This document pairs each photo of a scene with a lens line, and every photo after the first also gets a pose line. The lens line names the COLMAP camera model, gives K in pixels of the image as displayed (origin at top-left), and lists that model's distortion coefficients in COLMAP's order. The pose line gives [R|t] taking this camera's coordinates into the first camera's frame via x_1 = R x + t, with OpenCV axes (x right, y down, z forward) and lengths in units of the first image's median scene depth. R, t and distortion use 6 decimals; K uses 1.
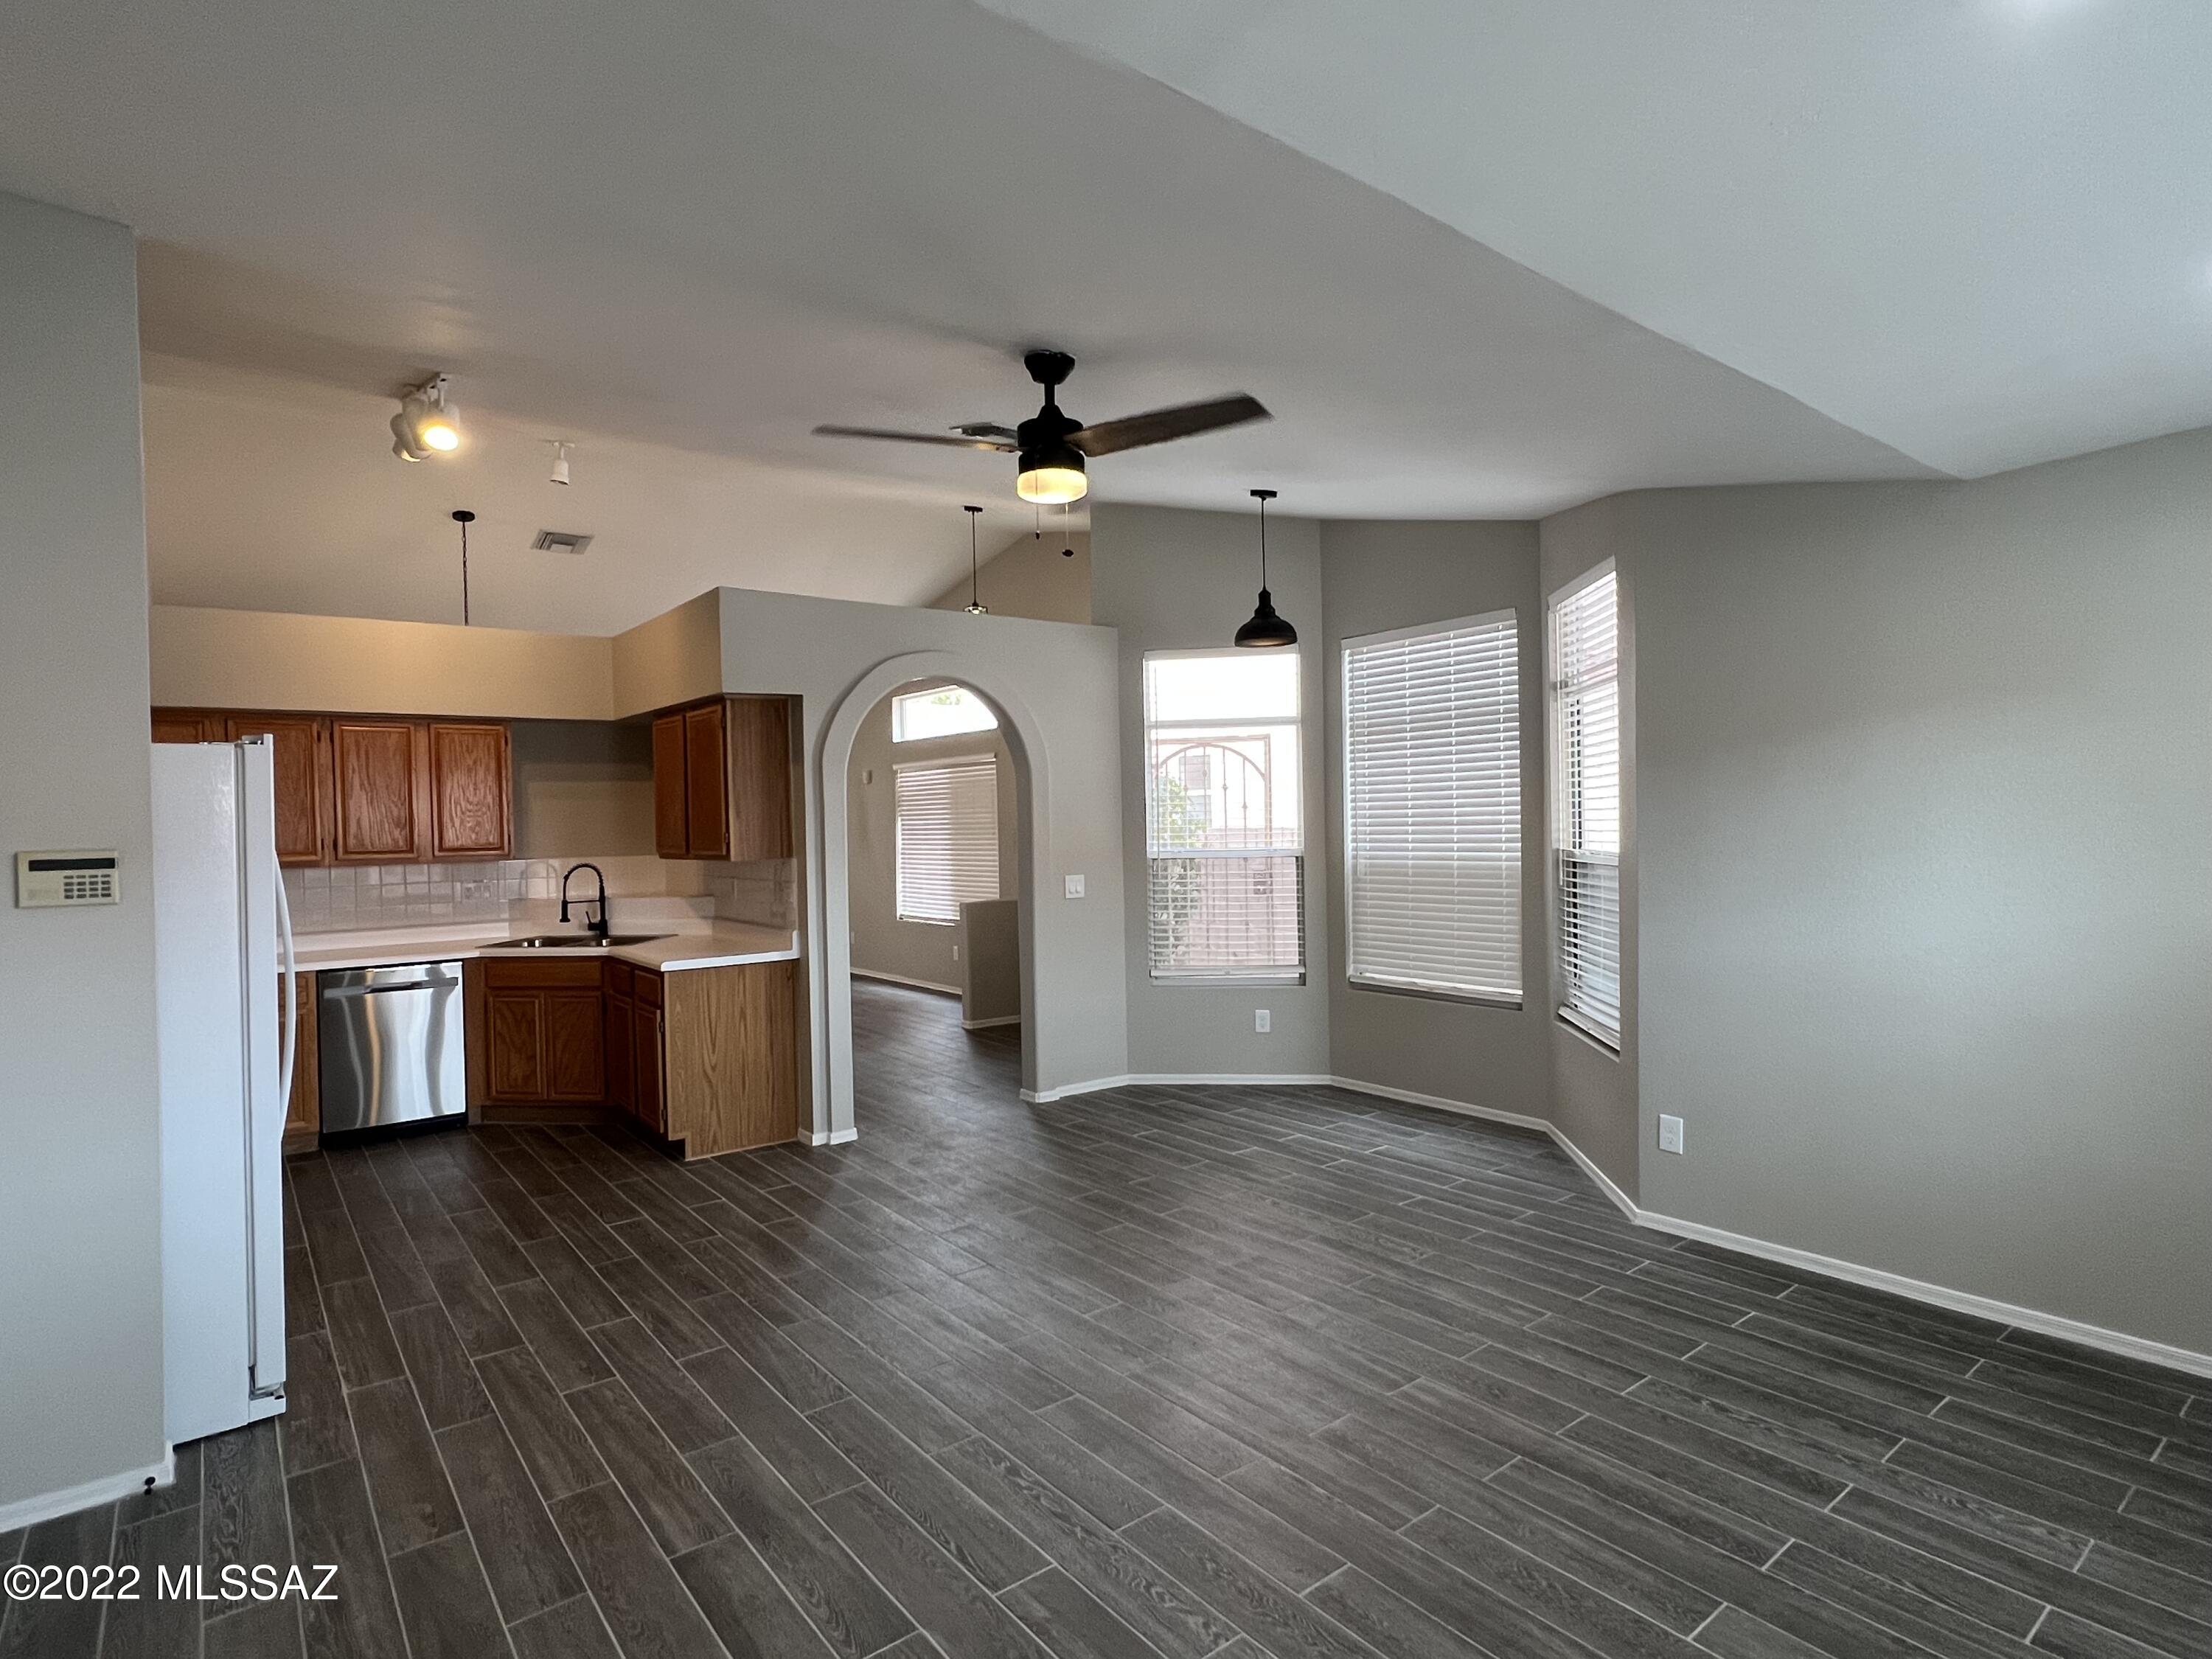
lens RADIAL K [[1158.0, 0, 1108.5], [0, 1158.0, 829.7], [0, 0, 1]] dist [-0.002743, 0.000867]
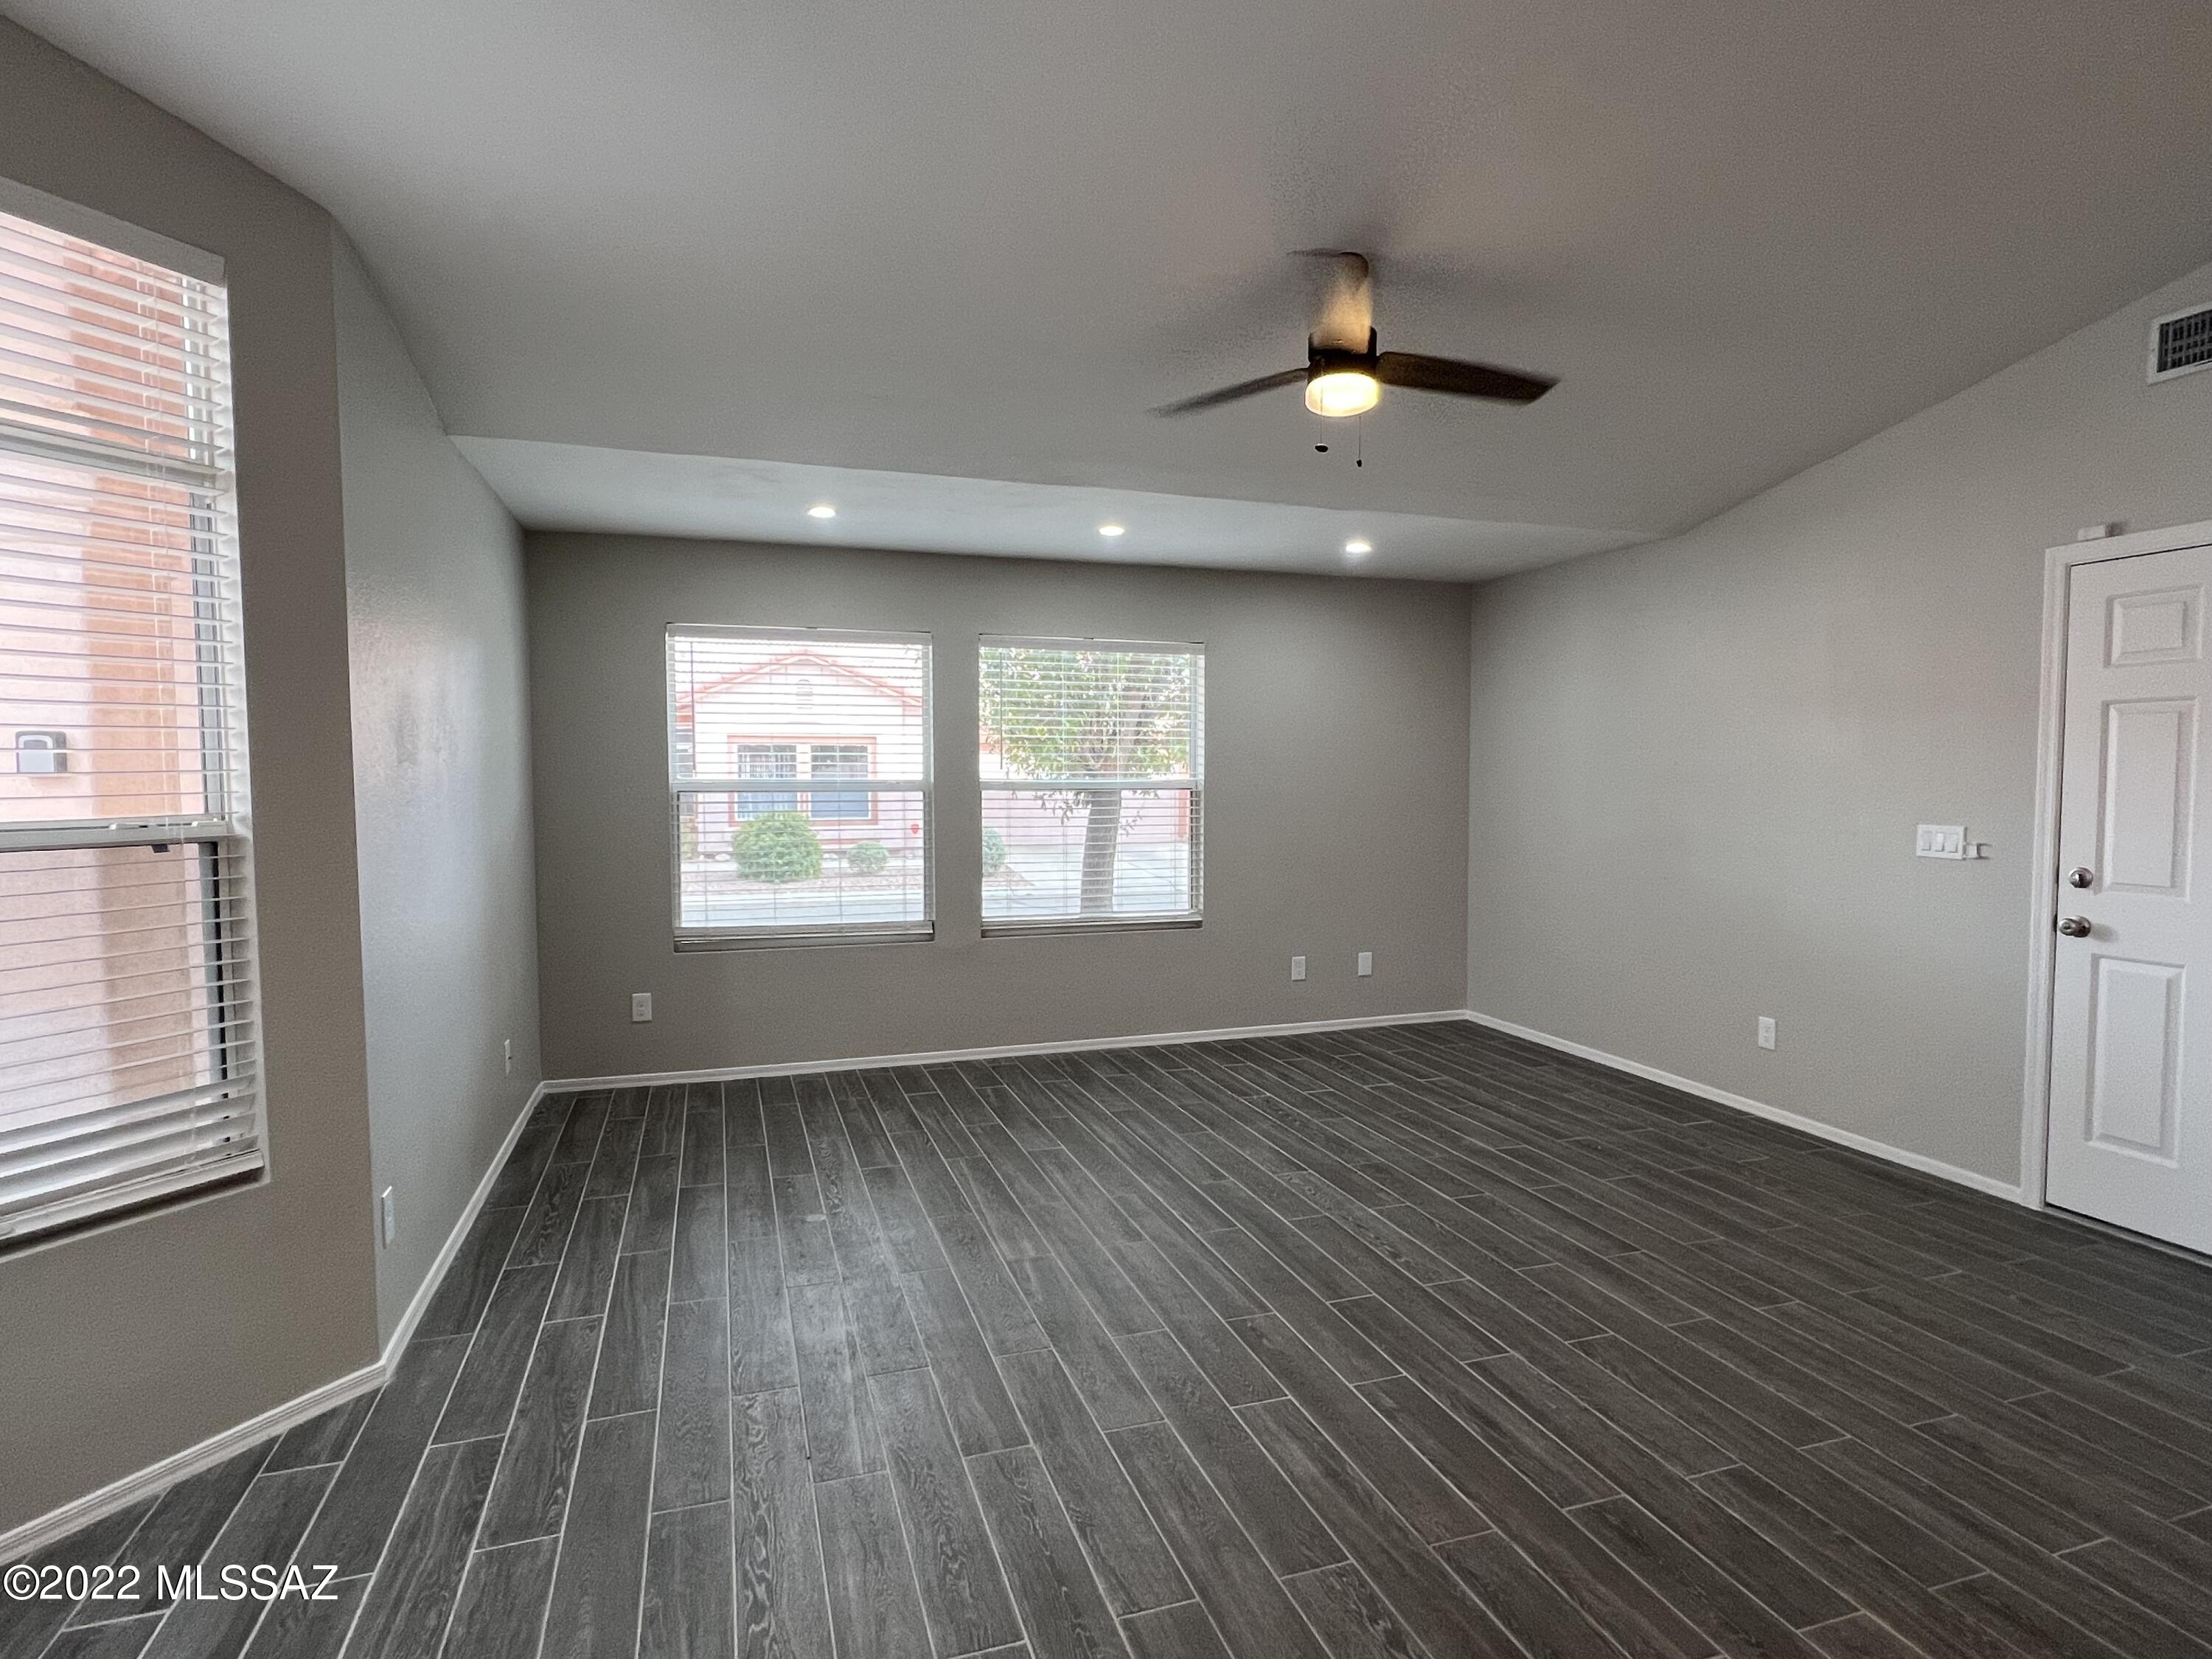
lens RADIAL K [[1158.0, 0, 1104.1], [0, 1158.0, 840.0], [0, 0, 1]] dist [-0.002743, 0.000867]
pose [[-0.941381, 0.002145, 0.337339, -0.101026], [0.024871, 0.997700, 0.063064, 0.007648], [-0.336428, 0.067757, -0.939268, 1.083304]]
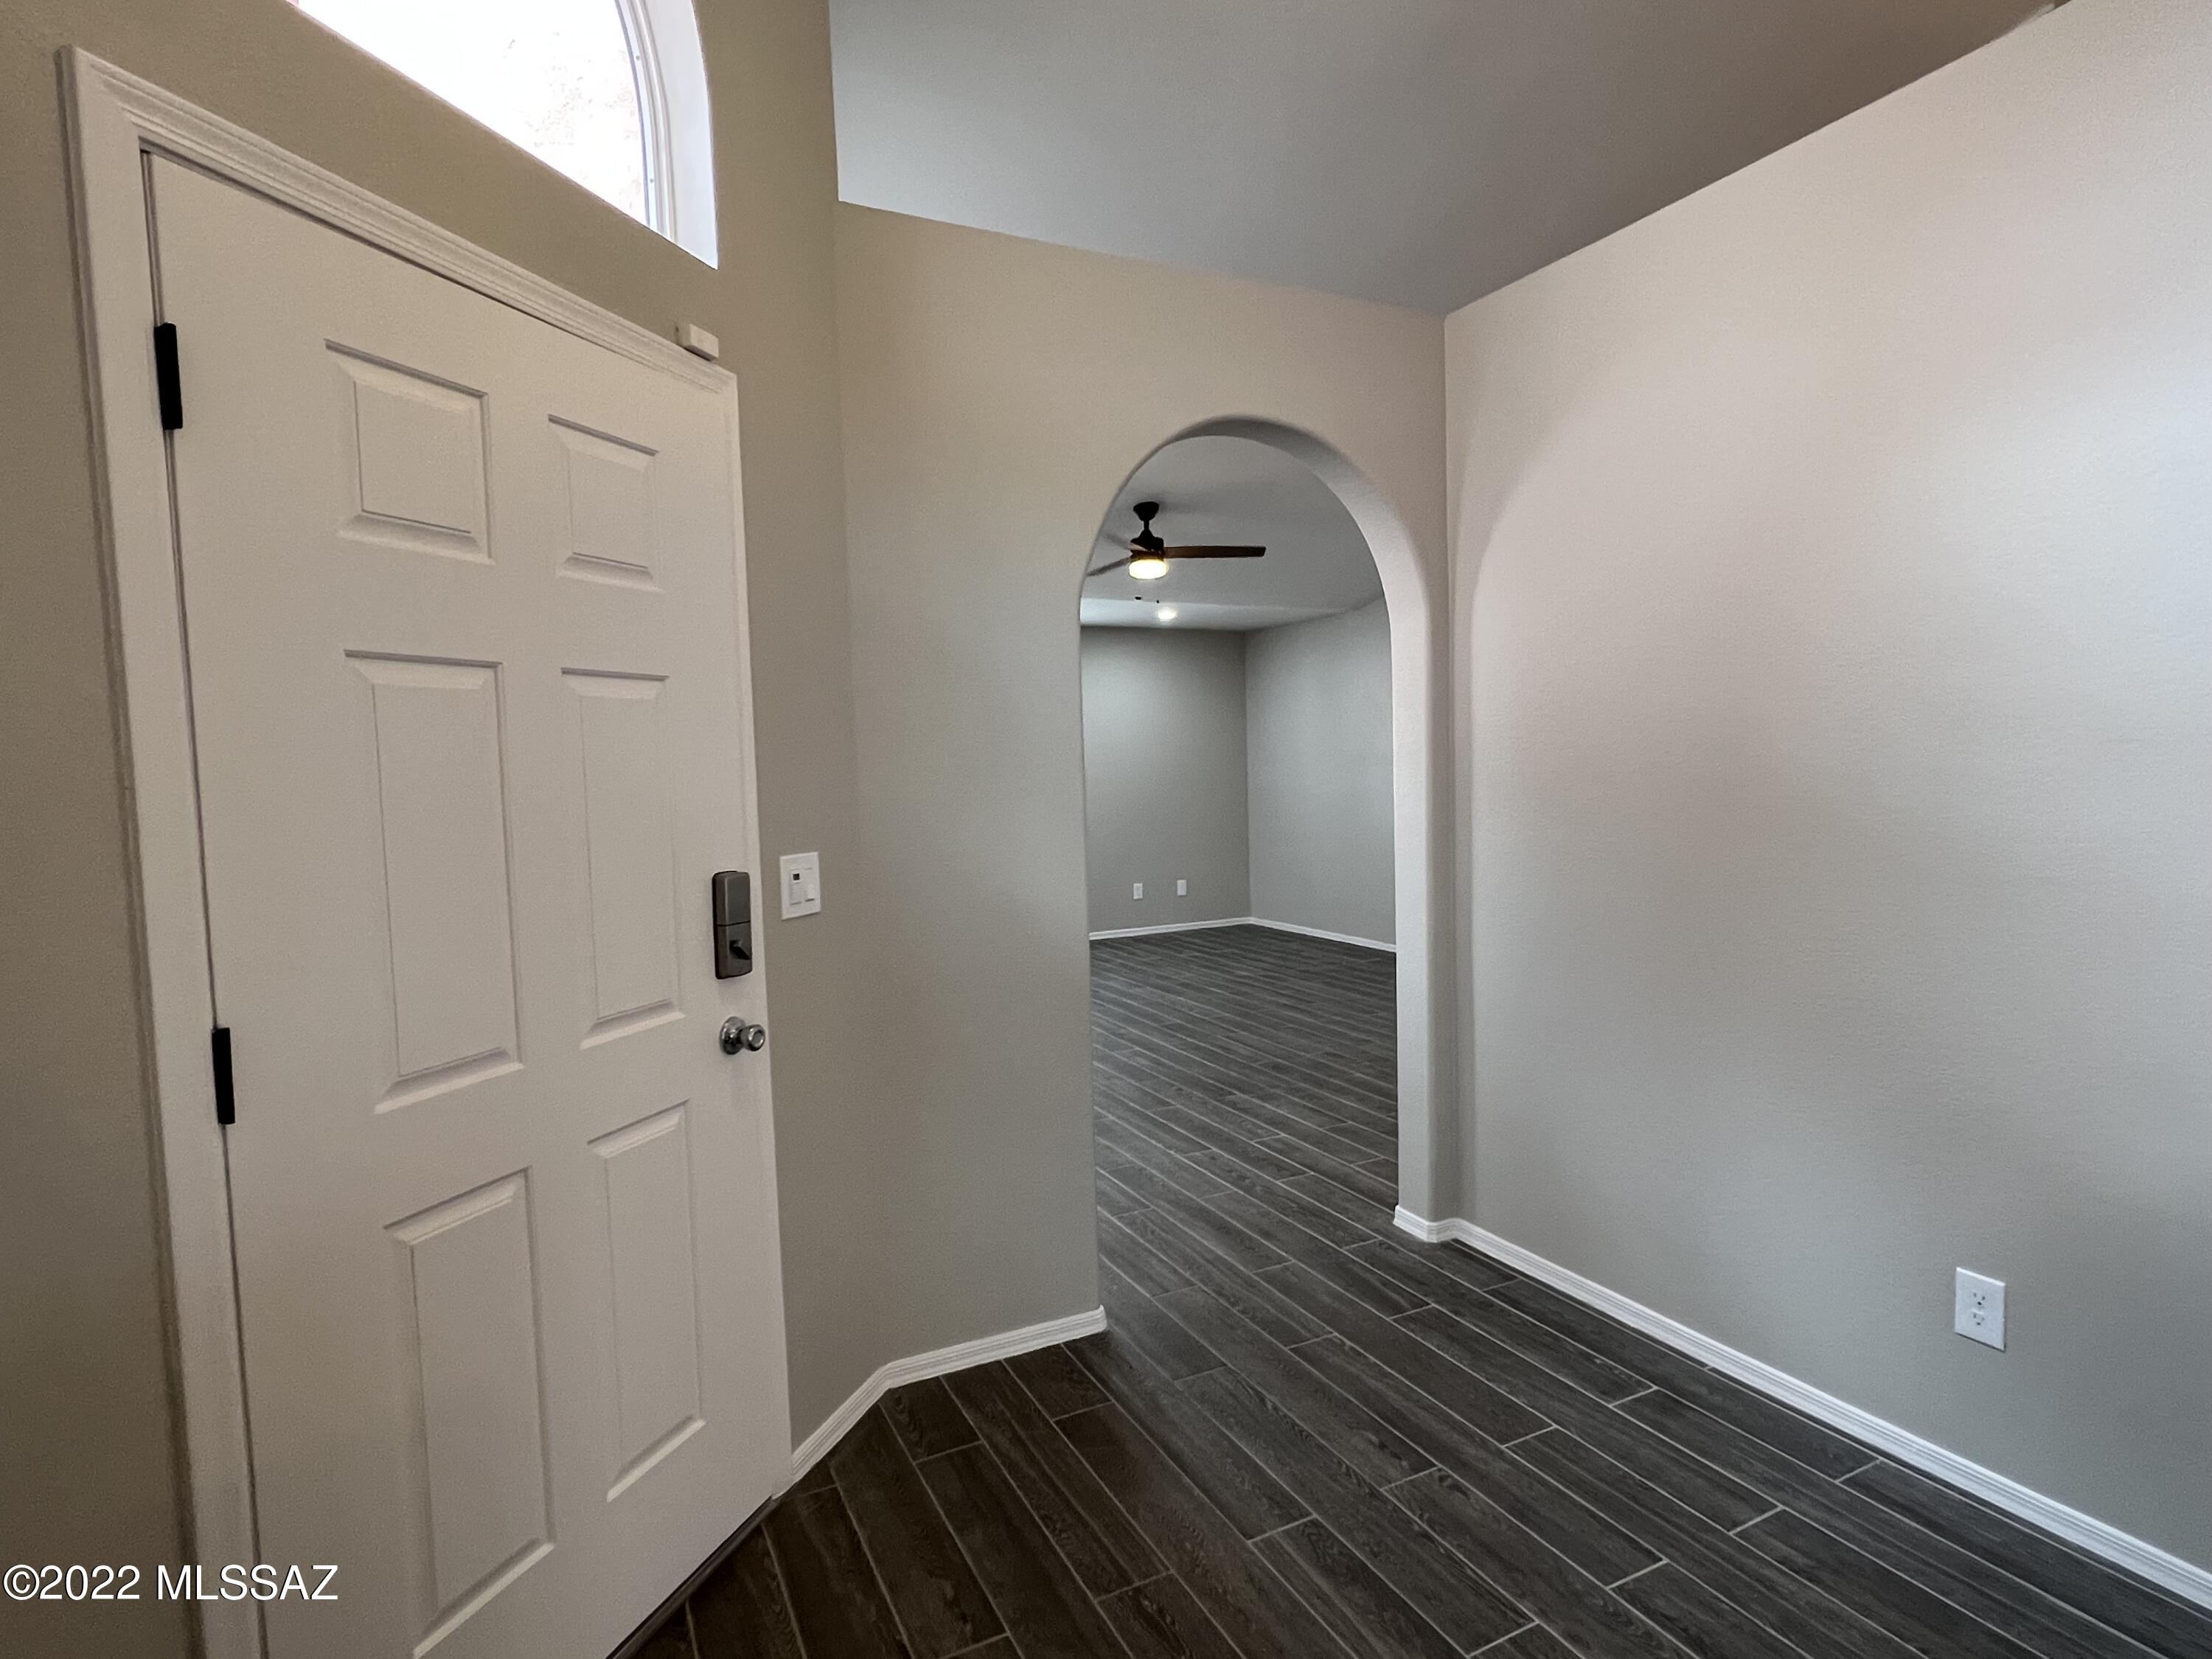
lens RADIAL K [[1158.0, 0, 1099.5], [0, 1158.0, 829.9], [0, 0, 1]] dist [-0.002743, 0.000867]
pose [[-0.977282, 0.034357, 0.209139, -0.197943], [0.048666, 0.996784, 0.063663, 0.009061], [-0.206279, 0.072394, -0.975811, 1.609252]]
